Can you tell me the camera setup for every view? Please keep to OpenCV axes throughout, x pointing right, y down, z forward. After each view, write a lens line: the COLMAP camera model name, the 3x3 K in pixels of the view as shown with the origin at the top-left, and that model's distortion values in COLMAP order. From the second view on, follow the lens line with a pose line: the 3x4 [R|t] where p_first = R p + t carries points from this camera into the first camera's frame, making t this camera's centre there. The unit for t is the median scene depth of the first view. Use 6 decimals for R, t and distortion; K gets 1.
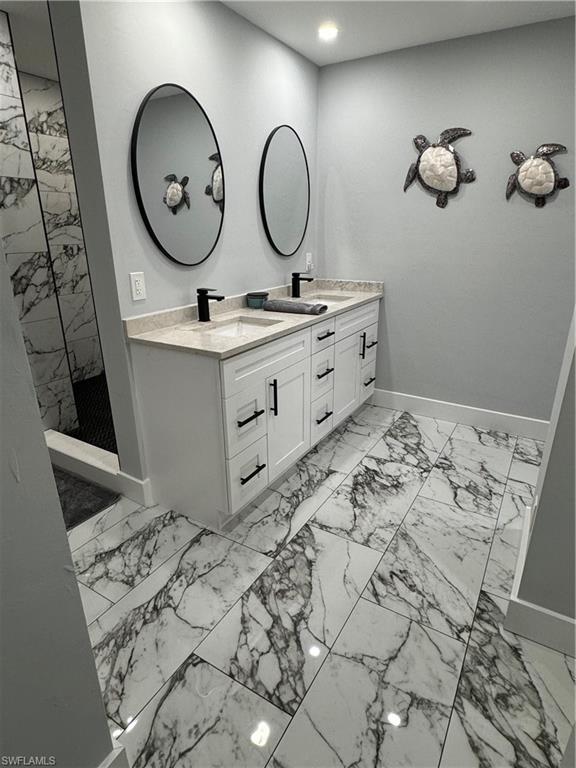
lens RADIAL K [[430.2, 0, 287.8], [0, 430.2, 384.8], [0, 0, 1]] dist [-0.001551, -0.002218]
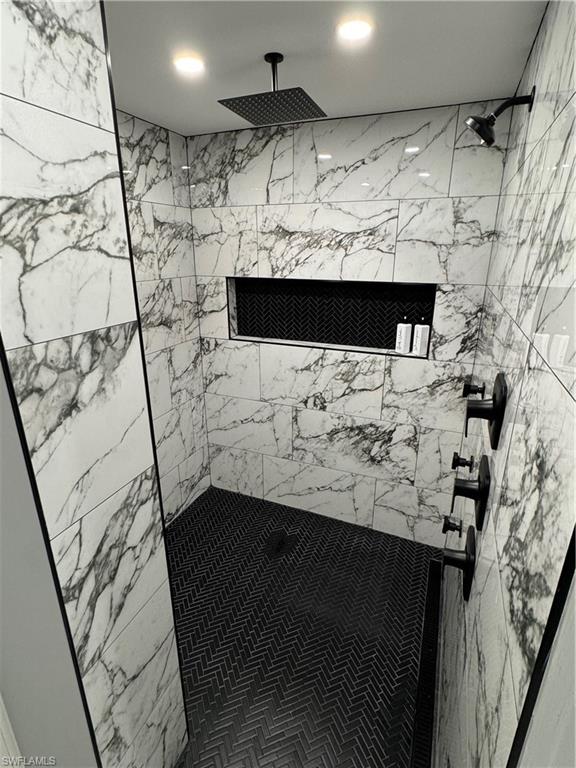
lens RADIAL K [[391.8, 0, 289.3], [0, 391.8, 382.9], [0, 0, 1]] dist [-0.002308, 0.000120]
pose [[0.987613, -0.054113, 0.147282, -0.436846], [0.058531, 0.997952, -0.025825, -0.347759], [-0.145583, 0.034126, 0.988757, 0.522067]]
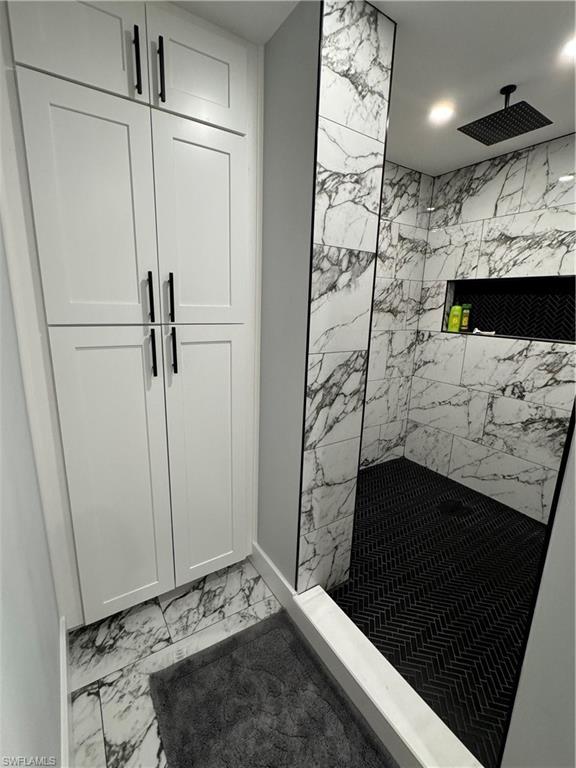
lens RADIAL K [[345.1, 0, 289.9], [0, 345.1, 384.6], [0, 0, 1]] dist [-0.004649, -0.000159]
pose [[0.900490, 0.118476, -0.418426, -0.394256], [-0.174508, 0.979752, -0.098143, -0.160966], [0.398326, 0.161396, 0.902933, 0.404807]]
